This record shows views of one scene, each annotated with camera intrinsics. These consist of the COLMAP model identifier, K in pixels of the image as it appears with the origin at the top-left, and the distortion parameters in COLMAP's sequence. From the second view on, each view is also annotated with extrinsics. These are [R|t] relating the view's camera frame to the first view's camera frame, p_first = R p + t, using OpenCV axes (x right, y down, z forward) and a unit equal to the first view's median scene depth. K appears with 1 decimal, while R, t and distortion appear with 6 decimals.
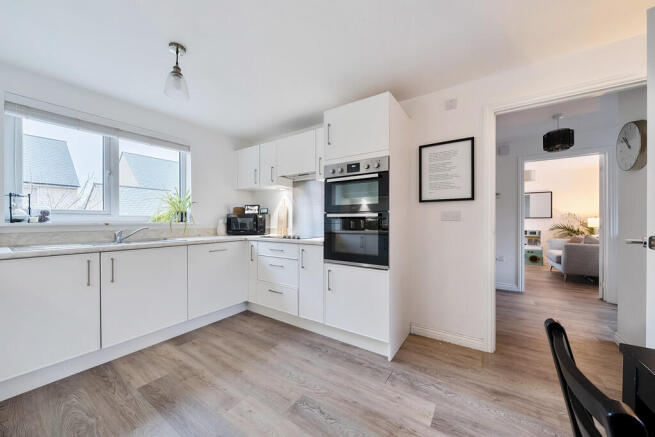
lens RADIAL K [[227.0, 0, 324.5], [0, 227.0, 220.8], [0, 0, 1]] dist [-0.000295, -0.000062]
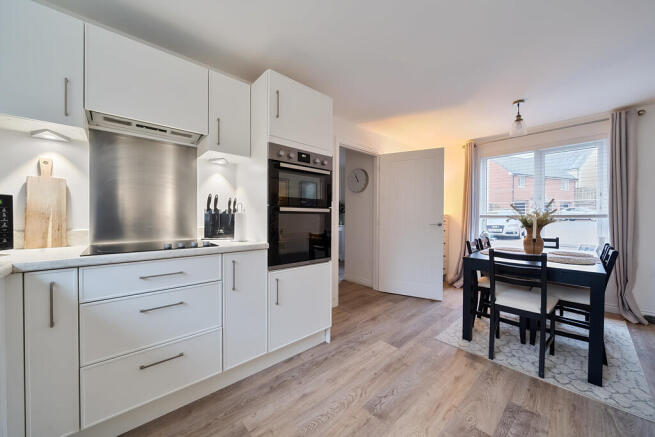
lens RADIAL K [[244.8, 0, 324.4], [0, 244.8, 218.1], [0, 0, 1]] dist [-0.000311, 0.000088]
pose [[0.247149, -0.006030, 0.968959, -0.816202], [-0.005024, 0.999959, 0.007504, 0.000583], [-0.968964, -0.006723, 0.247109, 0.686671]]
